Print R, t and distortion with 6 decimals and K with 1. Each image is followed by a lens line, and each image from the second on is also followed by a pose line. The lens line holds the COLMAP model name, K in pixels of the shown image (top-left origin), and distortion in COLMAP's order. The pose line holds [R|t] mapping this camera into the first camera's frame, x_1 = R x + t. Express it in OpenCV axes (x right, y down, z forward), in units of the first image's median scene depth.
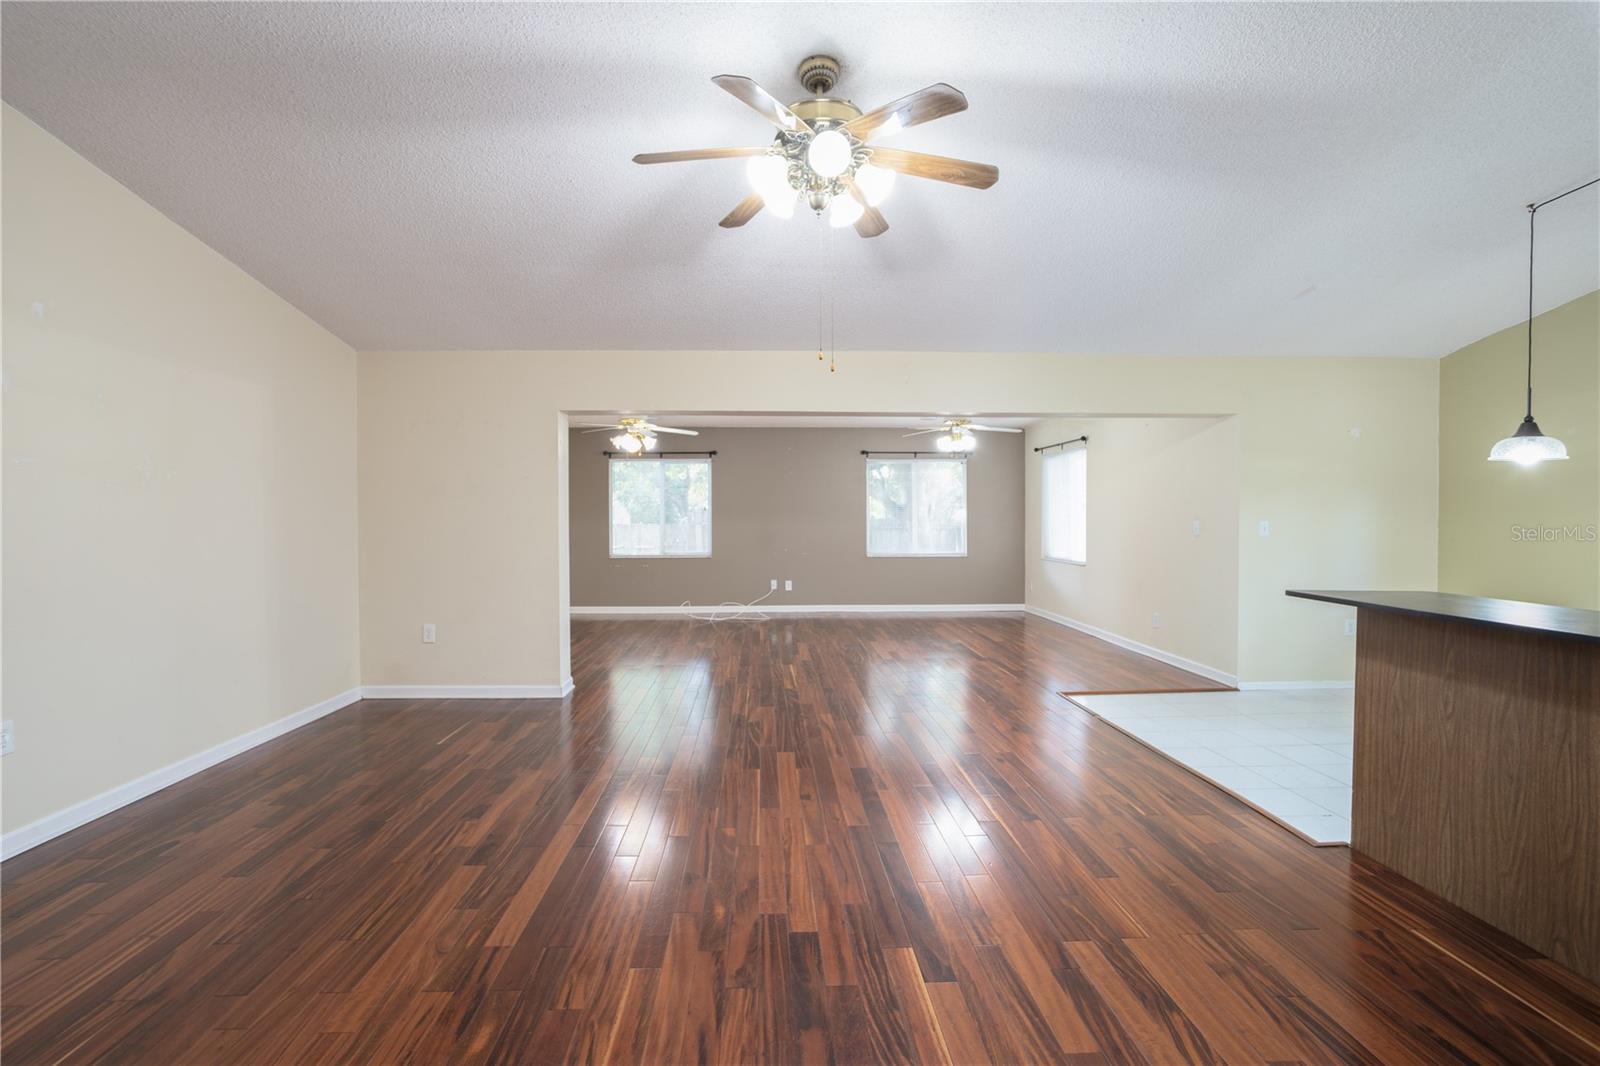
lens RADIAL K [[771.4, 0, 782.9], [0, 771.4, 526.5], [0, 0, 1]] dist [-0.042064, 0.021007]
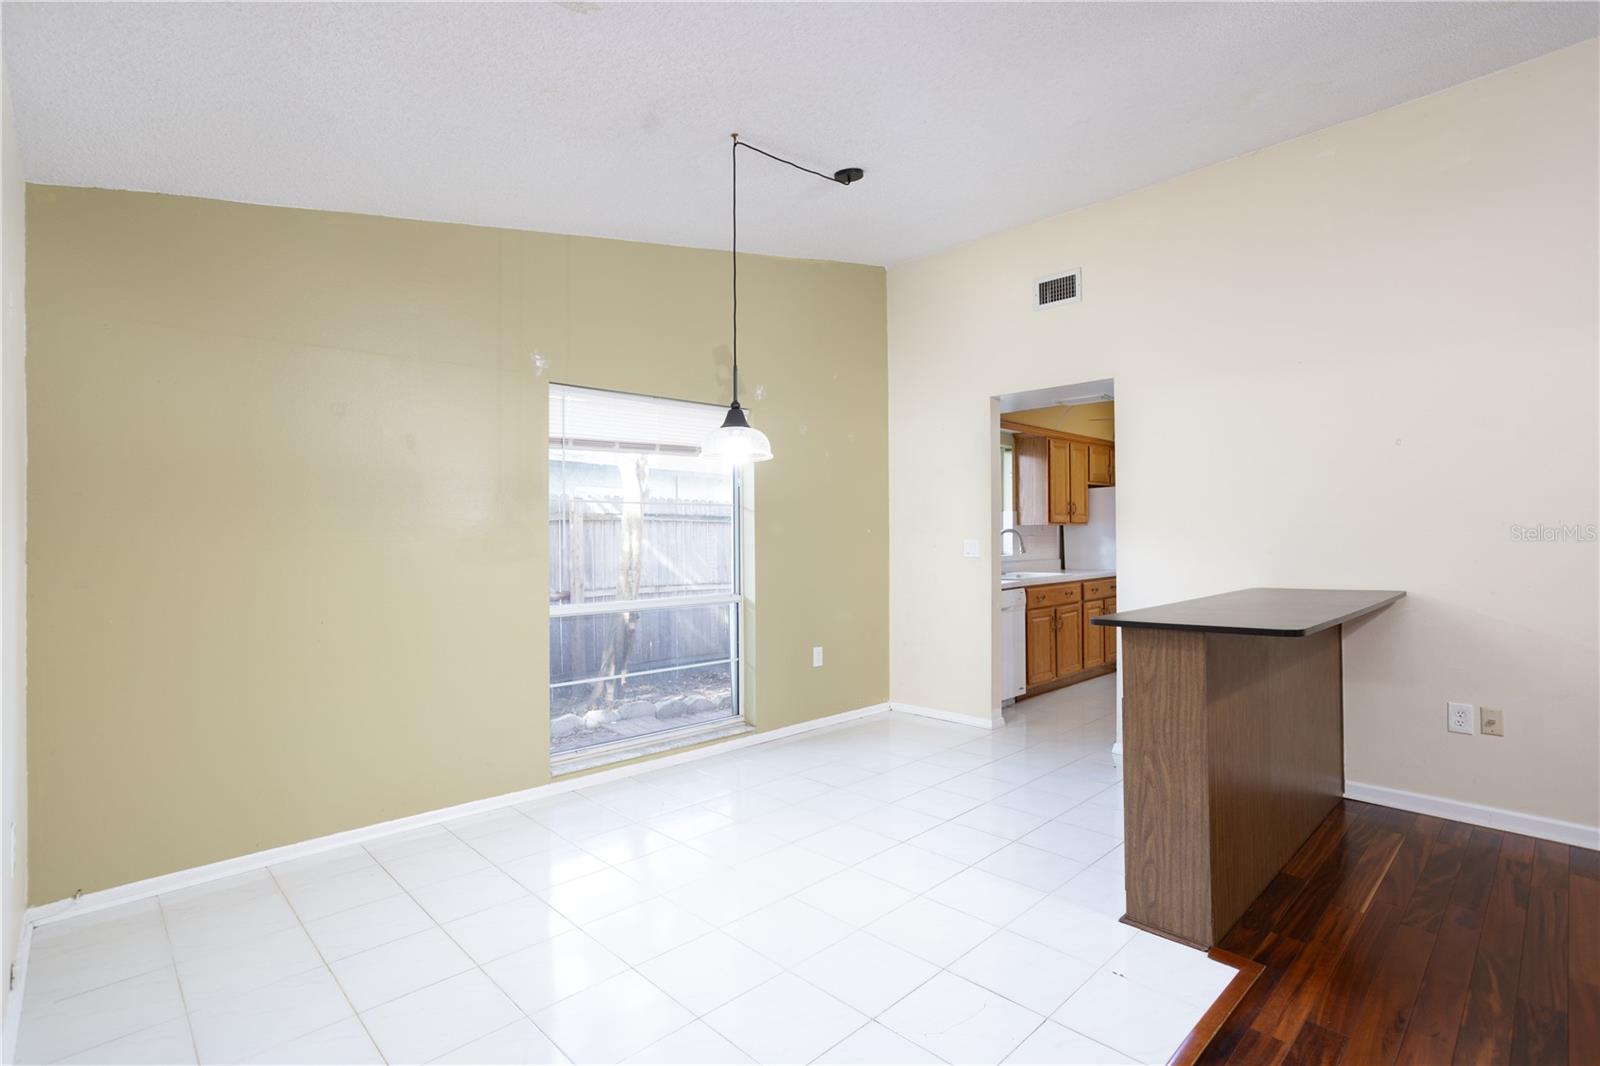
lens RADIAL K [[771.4, 0, 794.2], [0, 771.4, 525.6], [0, 0, 1]] dist [-0.042064, 0.021007]
pose [[-0.678163, 0.018206, 0.734686, 0.177346], [0.019696, 0.999784, -0.006595, -0.006620], [-0.734647, 0.009998, -0.678376, 0.711680]]
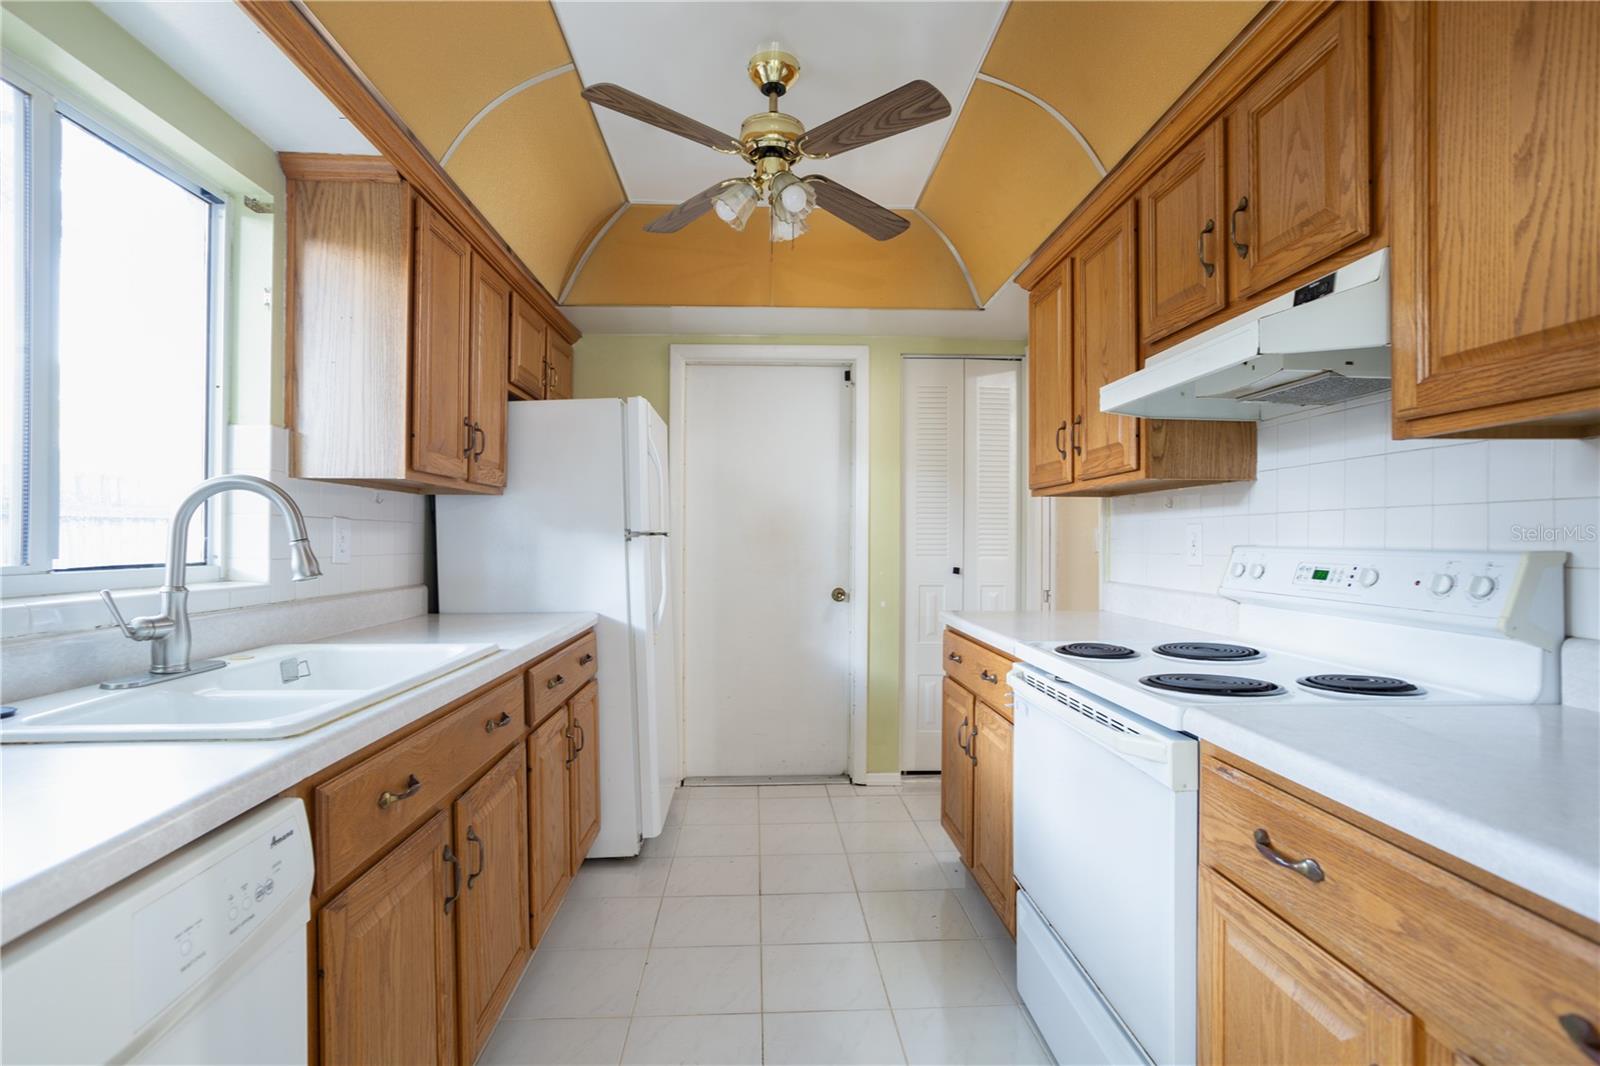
lens RADIAL K [[771.4, 0, 799.4], [0, 771.4, 544.9], [0, 0, 1]] dist [-0.042064, 0.021007]
pose [[-0.999750, 0.001065, -0.022352, 0.495393], [0.000795, 0.999927, 0.012061, 0.012568], [0.022364, 0.012040, -0.999677, 0.169310]]
